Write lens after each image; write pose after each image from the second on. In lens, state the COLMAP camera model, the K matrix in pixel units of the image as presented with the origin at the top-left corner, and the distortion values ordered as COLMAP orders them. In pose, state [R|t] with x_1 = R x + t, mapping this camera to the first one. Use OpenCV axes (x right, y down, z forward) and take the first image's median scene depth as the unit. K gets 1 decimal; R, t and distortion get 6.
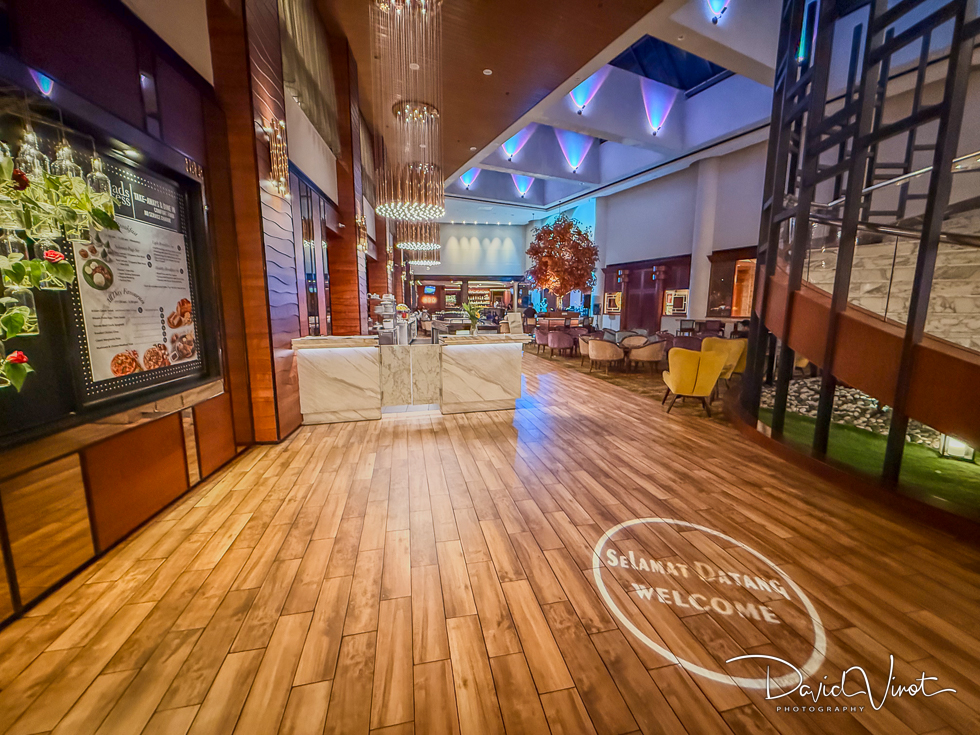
lens RADIAL K [[389.1, 0, 486.6], [0, 389.1, 367.7], [0, 0, 1]] dist [0.002204, 0.000137]
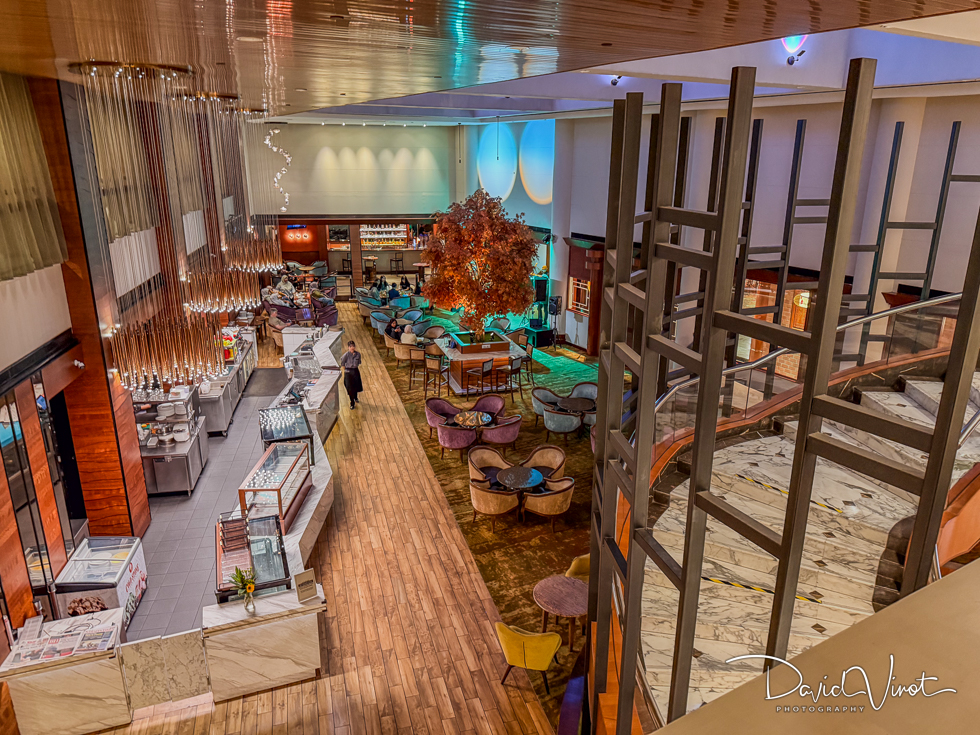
lens RADIAL K [[689.6, 0, 492.1], [0, 689.6, 369.3], [0, 0, 1]] dist [-0.007017, -0.001852]
pose [[0.996806, -0.020333, 0.077236, 0.343320], [0.009525, 0.990413, 0.137808, -0.716353], [-0.079297, -0.136632, 0.987443, -0.316299]]
